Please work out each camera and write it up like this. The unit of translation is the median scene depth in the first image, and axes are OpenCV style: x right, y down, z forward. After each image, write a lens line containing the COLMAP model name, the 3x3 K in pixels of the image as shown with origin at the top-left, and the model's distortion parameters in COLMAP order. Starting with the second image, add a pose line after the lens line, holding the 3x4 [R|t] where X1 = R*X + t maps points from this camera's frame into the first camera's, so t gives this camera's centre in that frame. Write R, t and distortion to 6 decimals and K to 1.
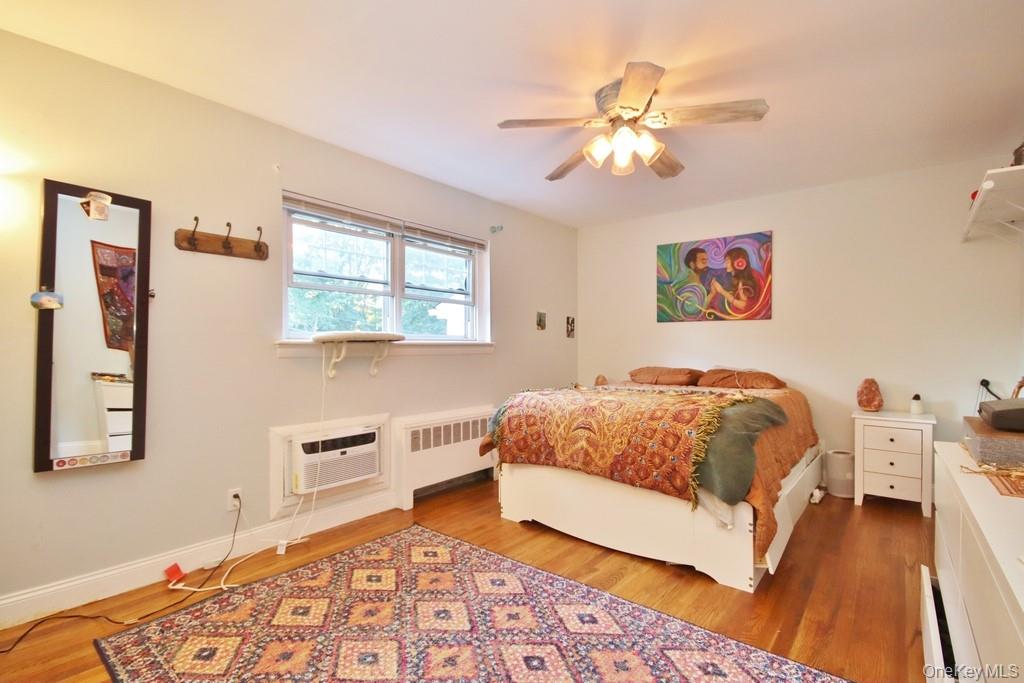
lens RADIAL K [[474.4, 0, 509.2], [0, 474.4, 343.1], [0, 0, 1]] dist [0.001645, -0.004940]
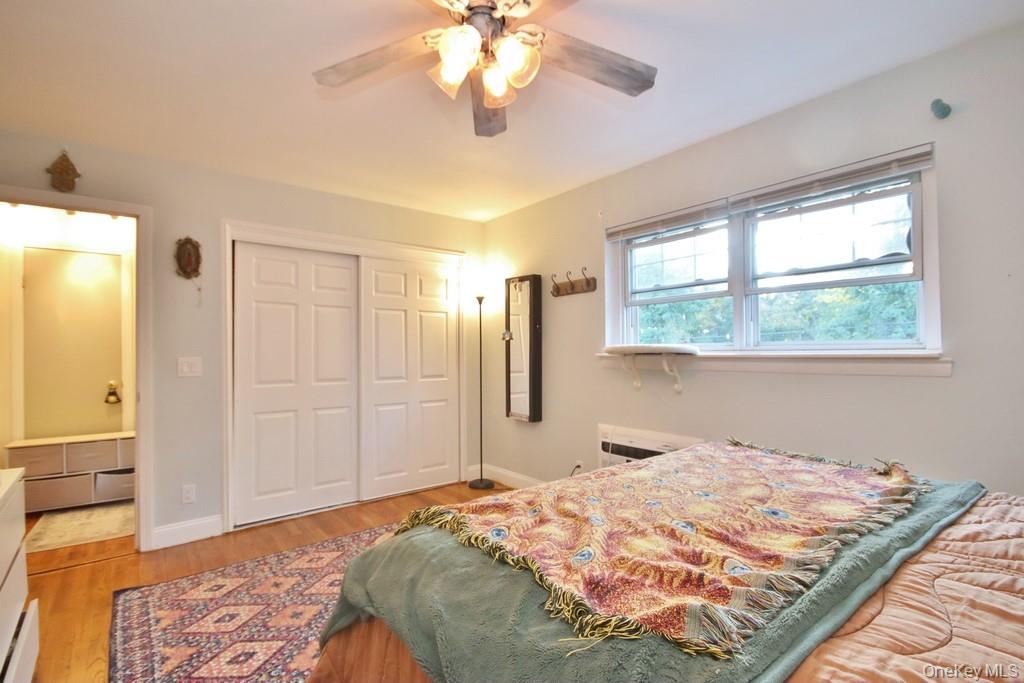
lens RADIAL K [[474.4, 0, 507.5], [0, 474.4, 347.6], [0, 0, 1]] dist [0.001645, -0.004940]
pose [[-0.214551, -0.008818, -0.976673, 0.726068], [0.012420, 0.999854, -0.011755, -0.009491], [0.976634, -0.014652, -0.214411, 0.967500]]
